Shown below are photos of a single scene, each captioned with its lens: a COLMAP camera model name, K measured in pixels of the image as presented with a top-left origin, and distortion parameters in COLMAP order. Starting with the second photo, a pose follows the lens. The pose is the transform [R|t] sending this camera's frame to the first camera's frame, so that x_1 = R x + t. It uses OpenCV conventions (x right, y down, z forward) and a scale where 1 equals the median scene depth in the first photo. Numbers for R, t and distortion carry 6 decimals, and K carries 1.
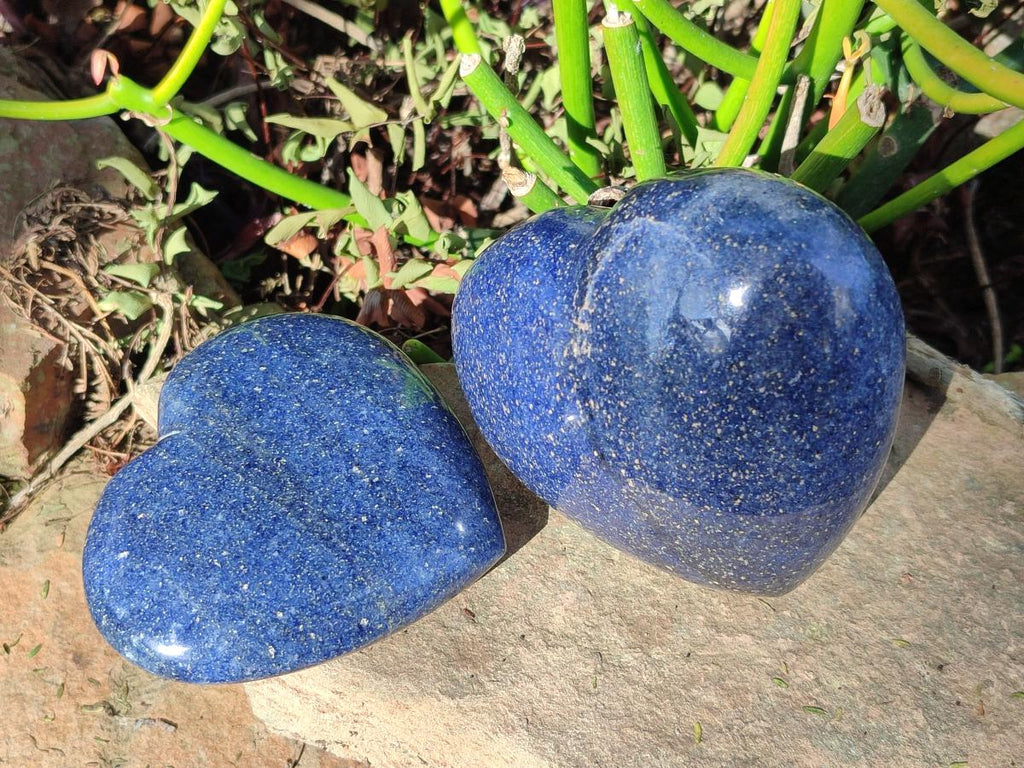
lens RADIAL K [[1518.6, 0, 510.2], [0, 1518.6, 387.0], [0, 0, 1]] dist [0.232062, 0.000000]
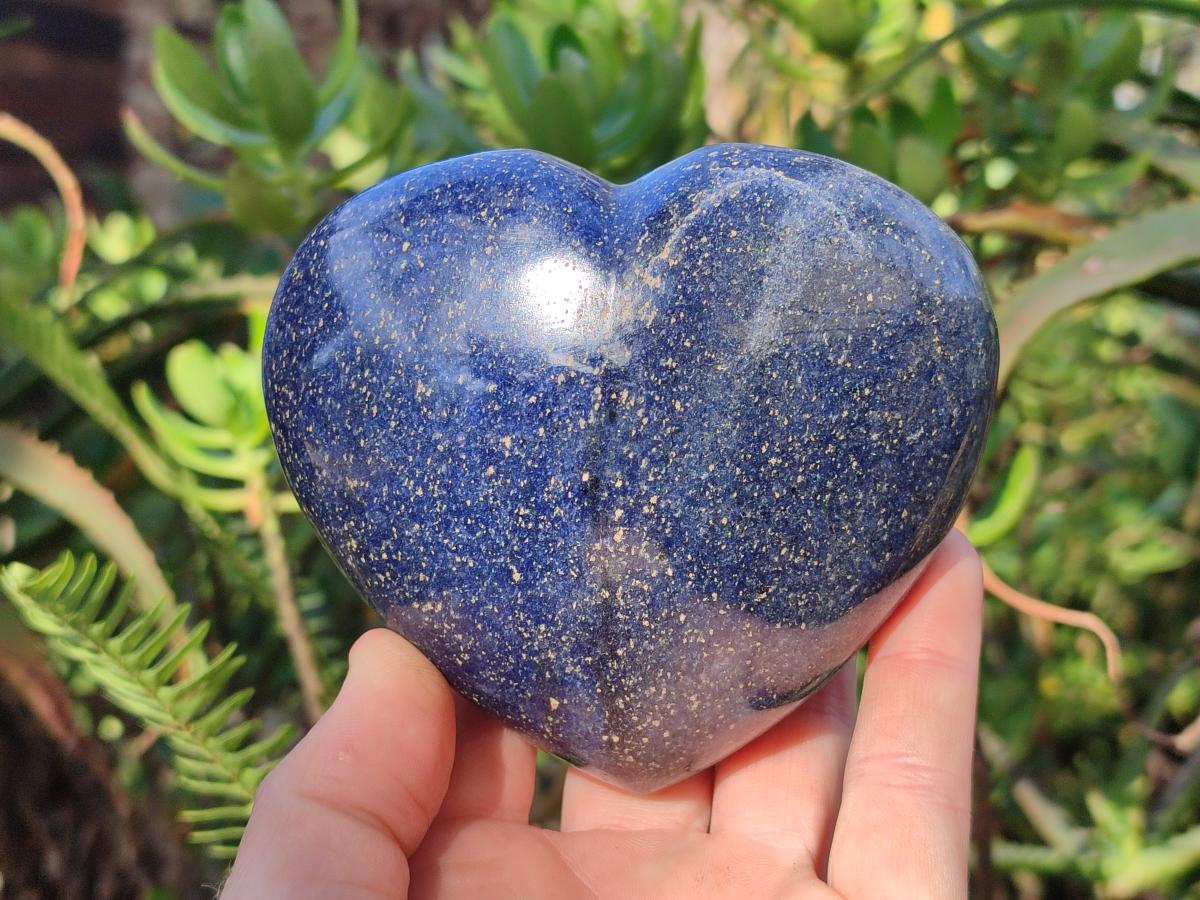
lens RADIAL K [[1779.6, 0, 596.3], [0, 1779.6, 450.8], [0, 0, 1]] dist [0.232062, 0.000000]
pose [[0.753177, 0.345810, 0.559589, -0.396368], [-0.171632, 0.924515, -0.340316, 0.310307], [-0.635033, 0.160275, 0.755675, 0.425767]]
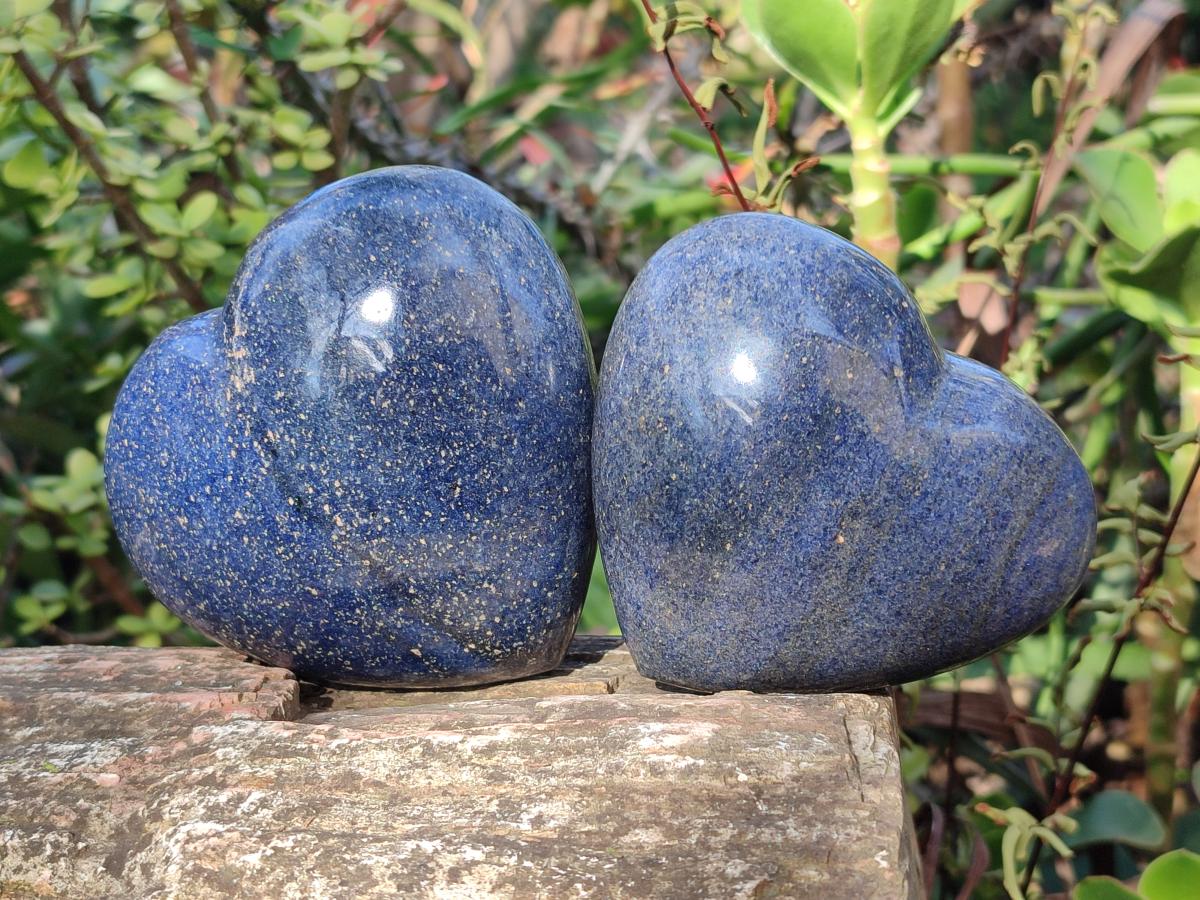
lens RADIAL K [[1779.6, 0, 603.8], [0, 1779.6, 445.1], [0, 0, 1]] dist [0.232062, 0.000000]
pose [[0.945311, -0.205842, 0.253013, -0.029313], [0.300364, 0.851775, -0.429255, 0.535314], [-0.127151, 0.481776, 0.867021, 0.071281]]
